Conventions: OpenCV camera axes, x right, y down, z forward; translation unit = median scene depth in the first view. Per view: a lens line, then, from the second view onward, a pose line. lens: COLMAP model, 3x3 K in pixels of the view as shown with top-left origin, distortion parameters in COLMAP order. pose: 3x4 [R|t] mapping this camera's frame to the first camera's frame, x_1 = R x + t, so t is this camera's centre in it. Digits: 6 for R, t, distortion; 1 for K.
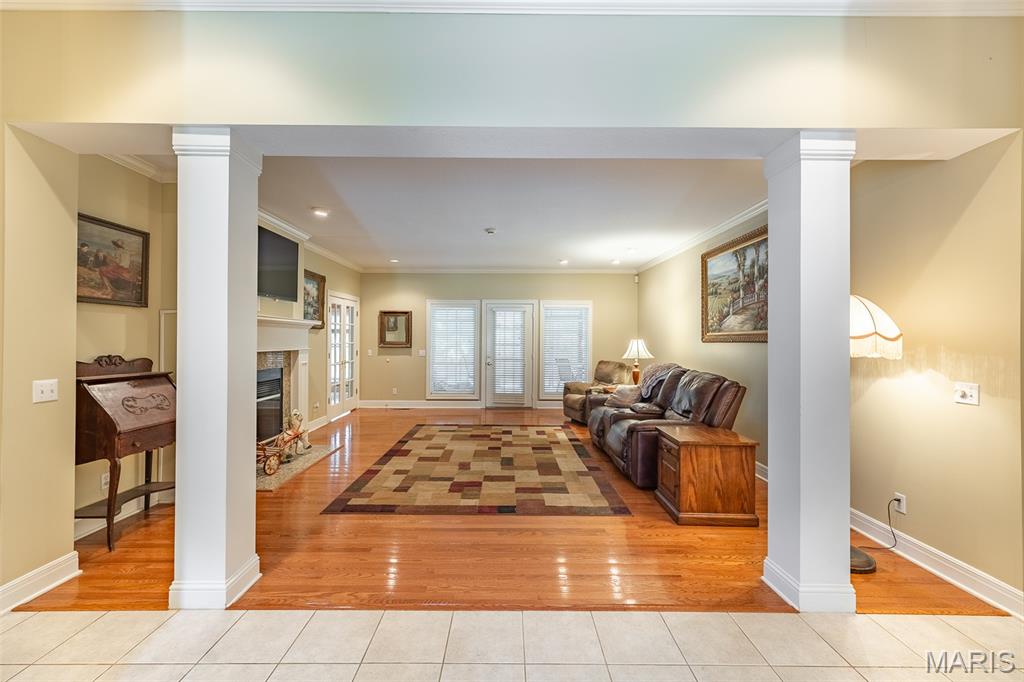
lens RADIAL K [[406.3, 0, 510.5], [0, 406.3, 339.8], [0, 0, 1]] dist [0.005772, -0.000025]
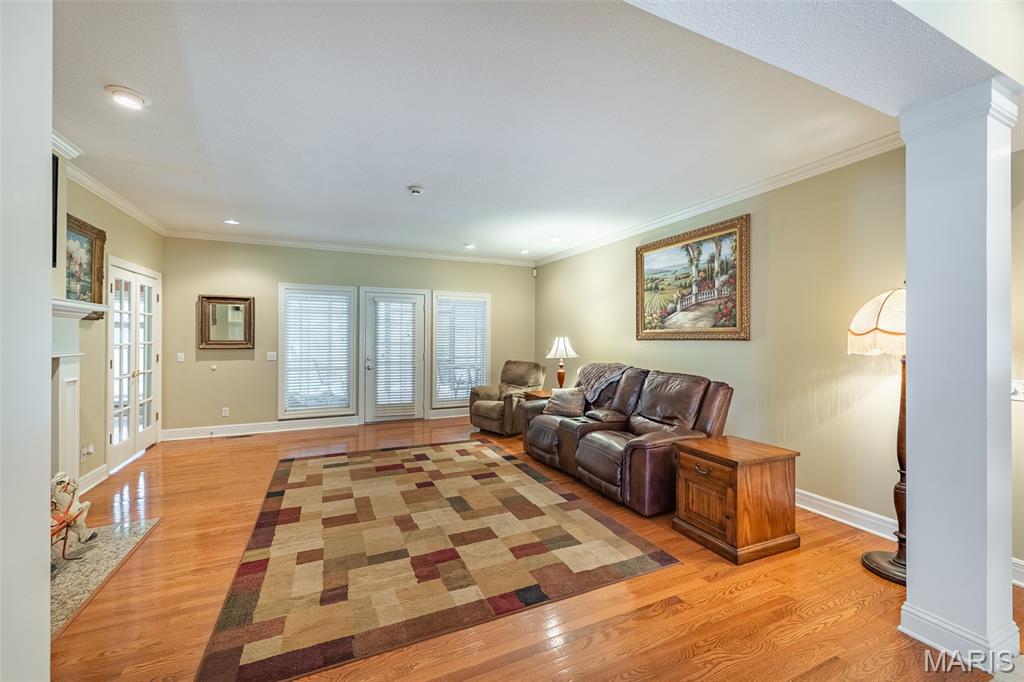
lens RADIAL K [[406.3, 0, 512.6], [0, 406.3, 338.4], [0, 0, 1]] dist [0.005772, -0.000025]
pose [[0.912056, -0.003053, 0.410054, -0.193034], [0.001555, 0.999991, 0.003988, -0.001770], [-0.410062, -0.003000, 0.912053, 0.257630]]
